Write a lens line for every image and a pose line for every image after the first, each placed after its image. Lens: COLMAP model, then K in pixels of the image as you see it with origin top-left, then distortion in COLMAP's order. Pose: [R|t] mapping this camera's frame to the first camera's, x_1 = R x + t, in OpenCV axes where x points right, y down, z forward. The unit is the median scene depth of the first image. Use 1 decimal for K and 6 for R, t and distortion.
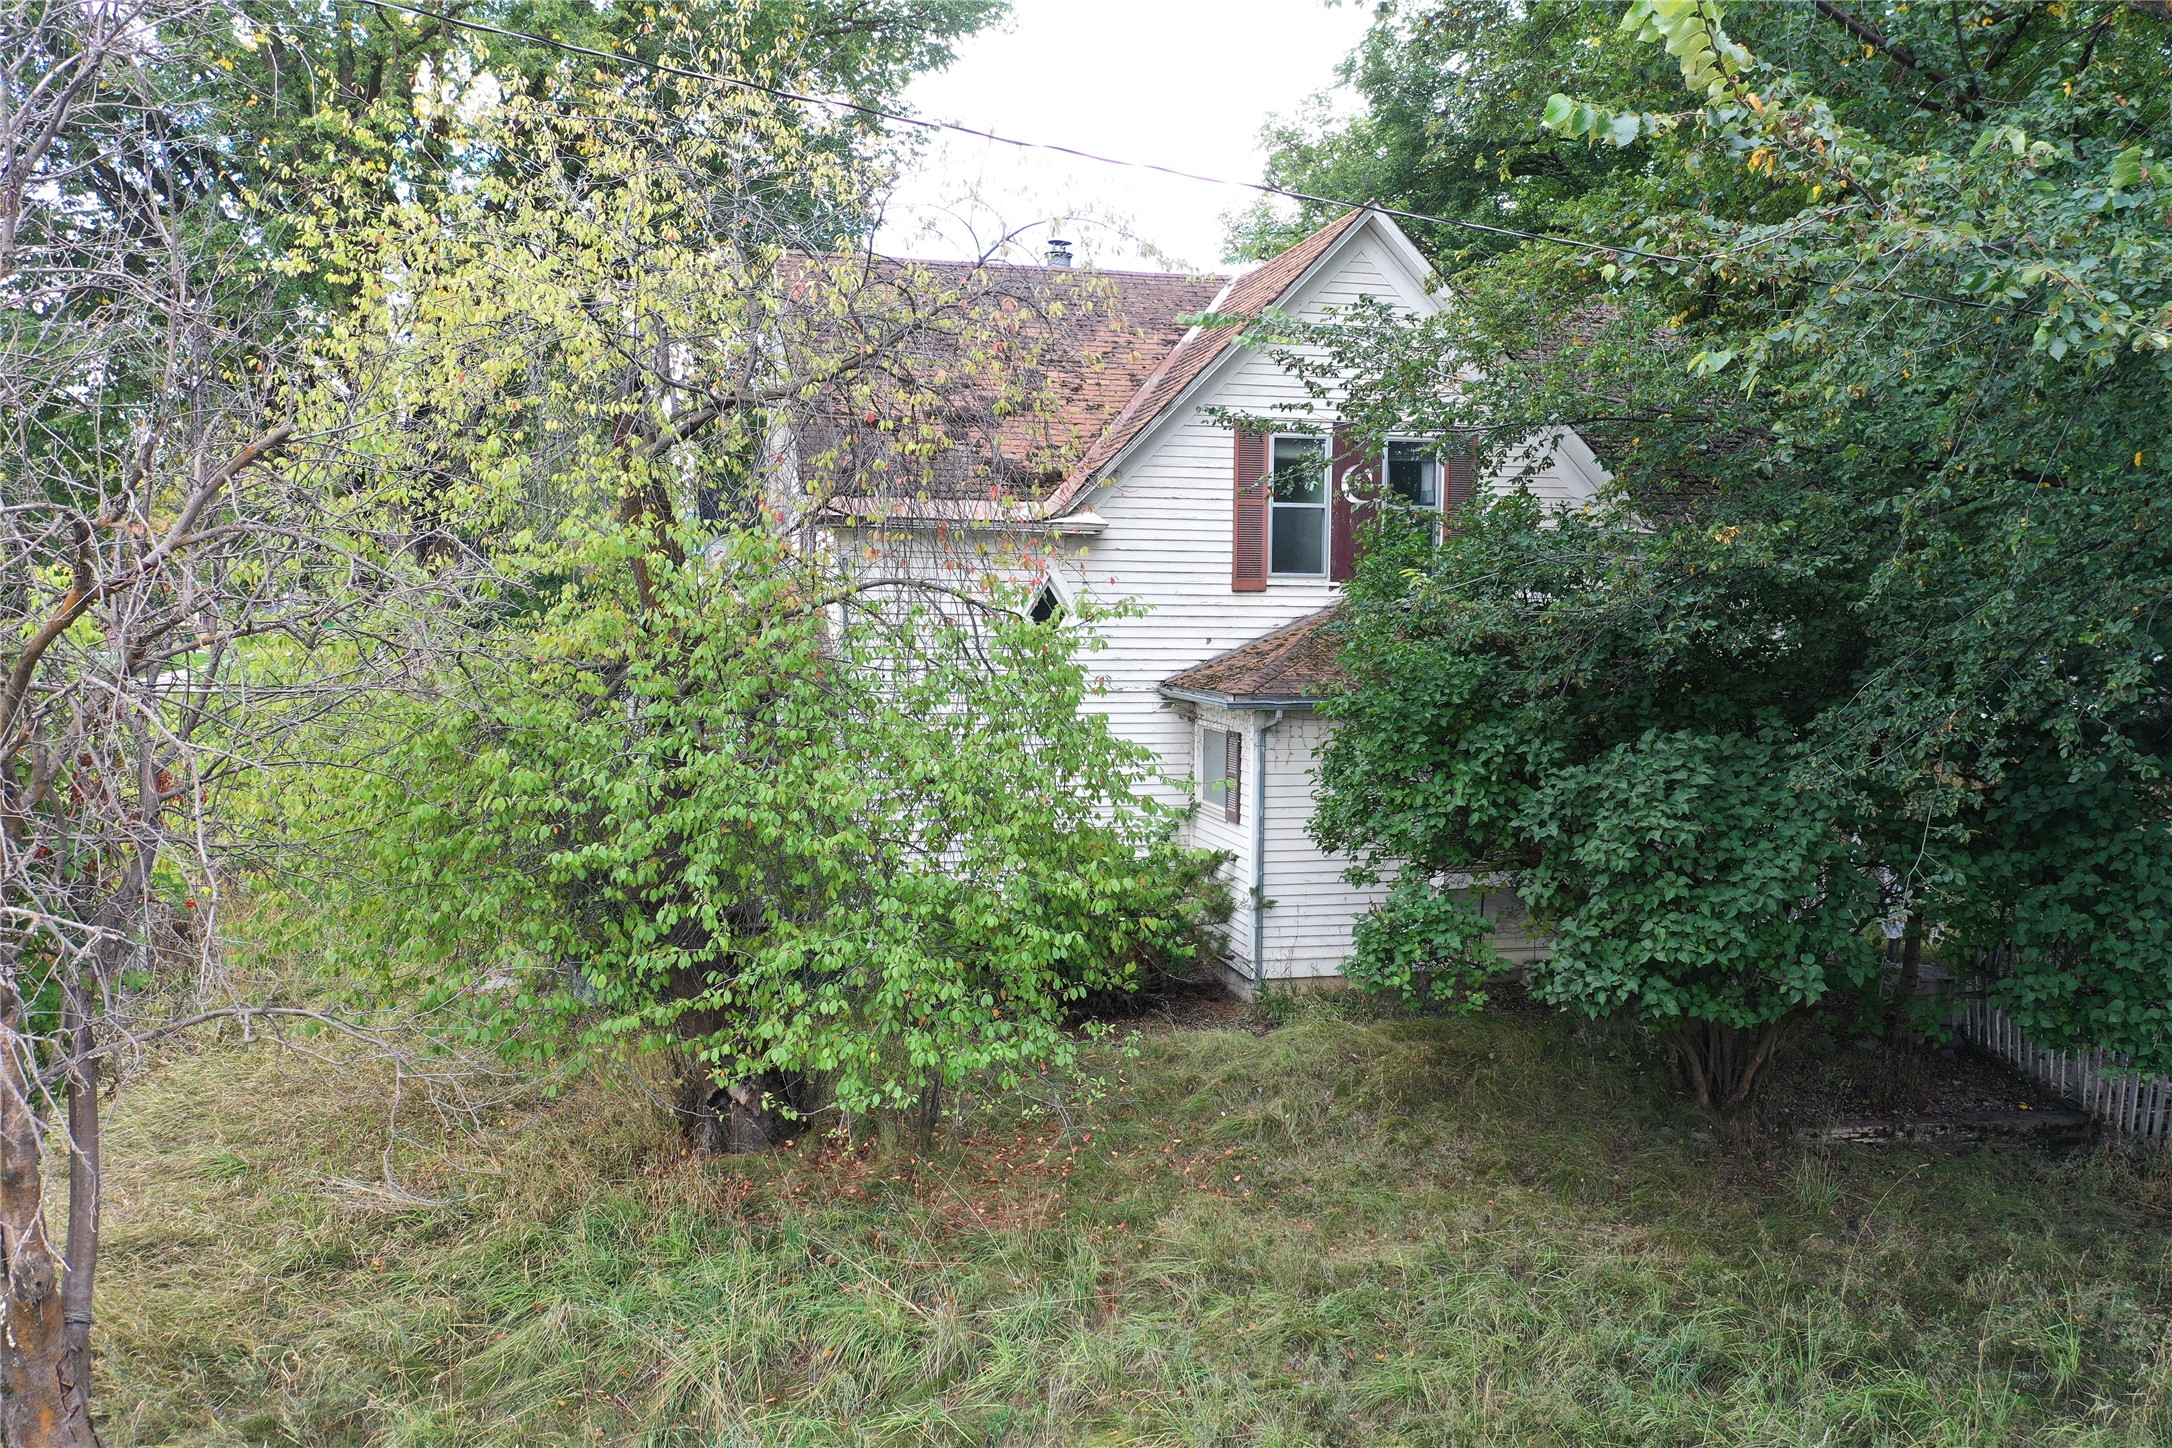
lens RADIAL K [[1715.2, 0, 1084.5], [0, 1715.2, 710.1], [0, 0, 1]] dist [0.003624, 0.003563]
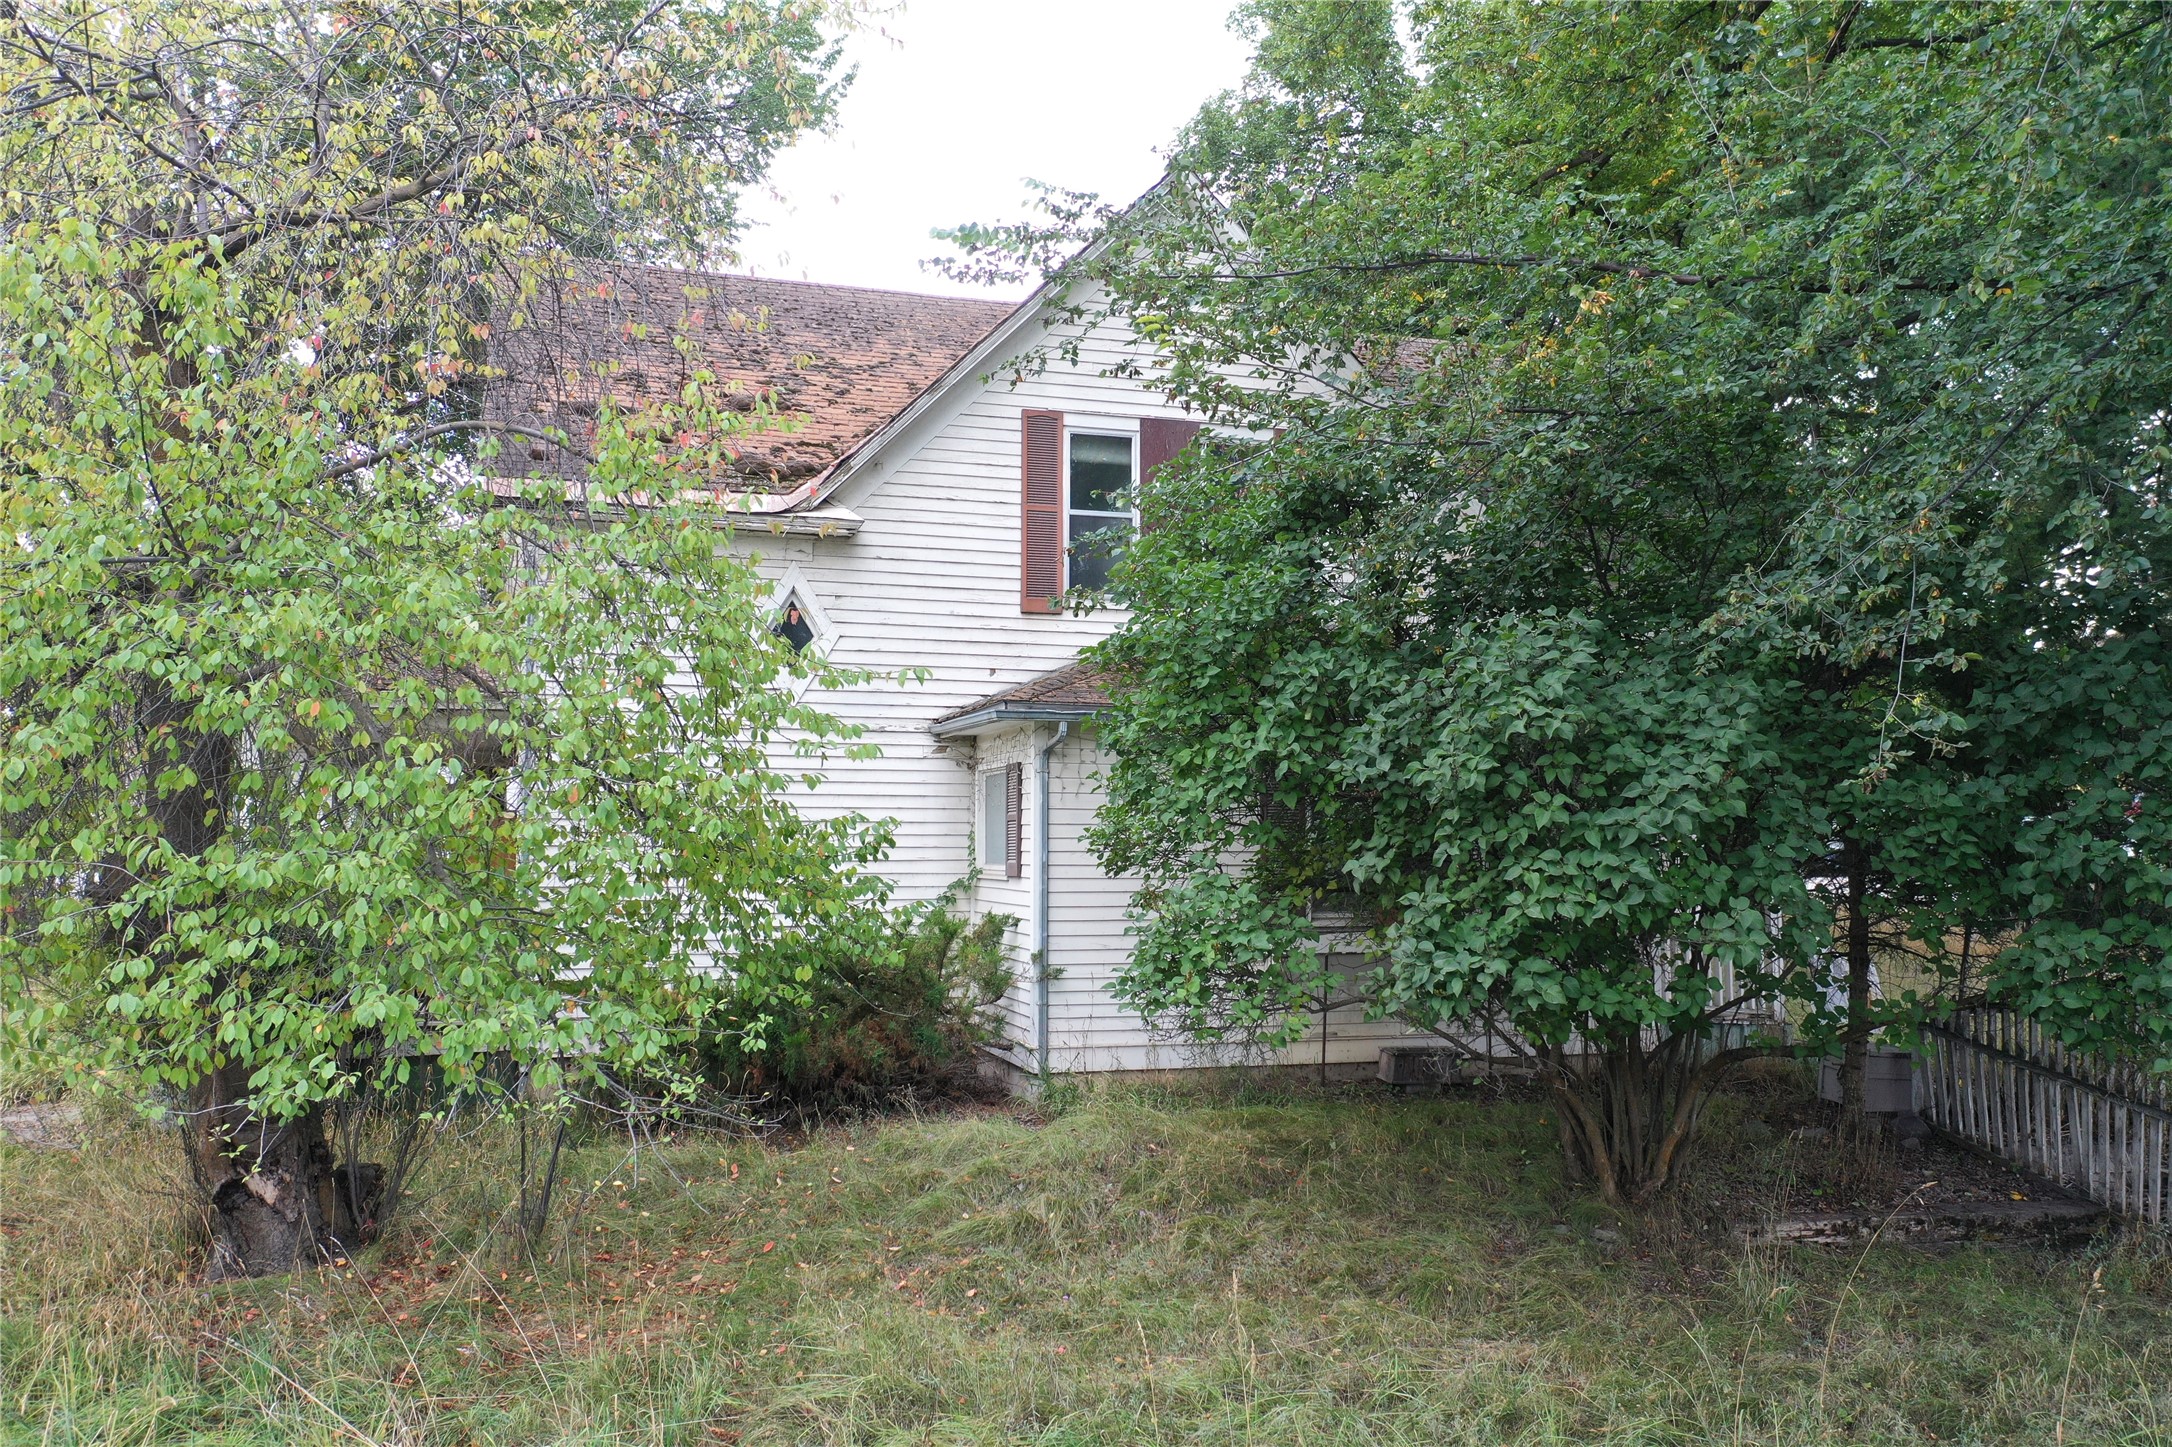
lens RADIAL K [[1715.2, 0, 1091.5], [0, 1715.2, 736.8], [0, 0, 1]] dist [0.003624, 0.003563]
pose [[0.998089, -0.001973, 0.061758, 0.094611], [0.010368, 0.990667, -0.135909, 0.140484], [-0.060914, 0.136289, 0.988795, 0.260207]]
